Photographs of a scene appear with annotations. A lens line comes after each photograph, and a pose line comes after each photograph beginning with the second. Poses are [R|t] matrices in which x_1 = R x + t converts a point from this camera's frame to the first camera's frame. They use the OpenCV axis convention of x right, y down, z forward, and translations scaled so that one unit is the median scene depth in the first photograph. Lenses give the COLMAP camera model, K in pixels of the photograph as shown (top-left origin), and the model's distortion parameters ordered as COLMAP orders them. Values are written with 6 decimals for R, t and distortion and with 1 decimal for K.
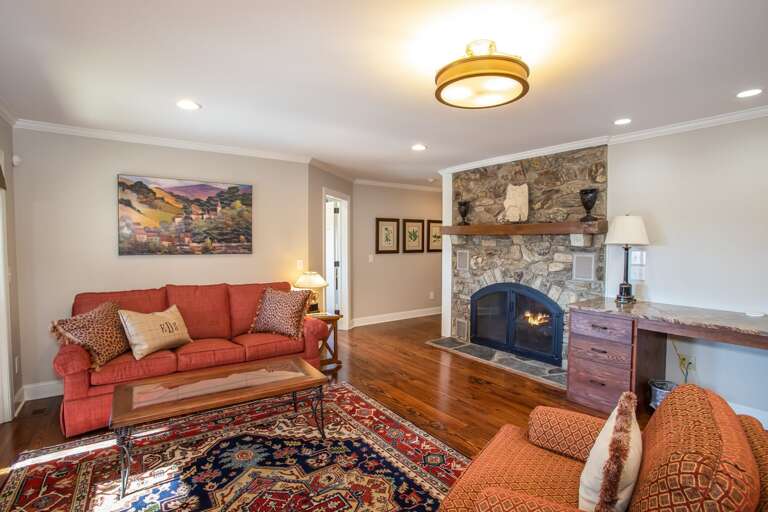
lens RADIAL K [[374.4, 0, 385.5], [0, 374.4, 261.2], [0, 0, 1]] dist [-0.053274, 0.000883]
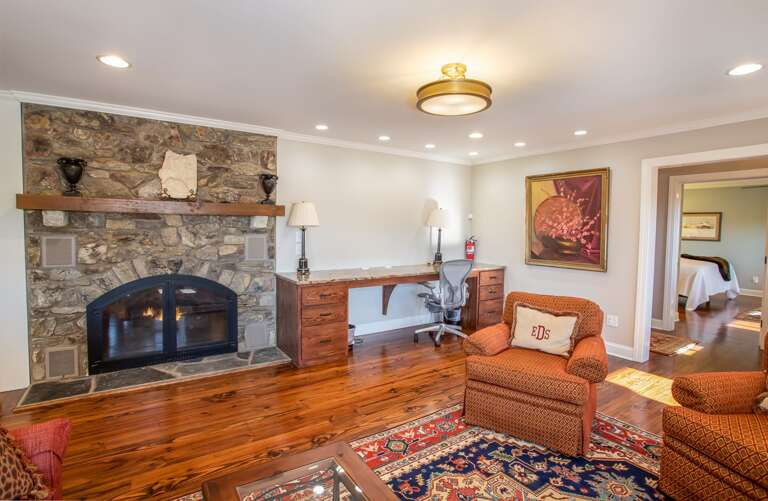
lens RADIAL K [[376.4, 0, 384.0], [0, 376.4, 250.5], [0, 0, 1]] dist [-0.050260, 0.000351]
pose [[0.033703, -0.068490, 0.997082, -0.476189], [0.037336, 0.997039, 0.067225, -0.032227], [-0.998734, 0.034962, 0.036161, 0.560550]]
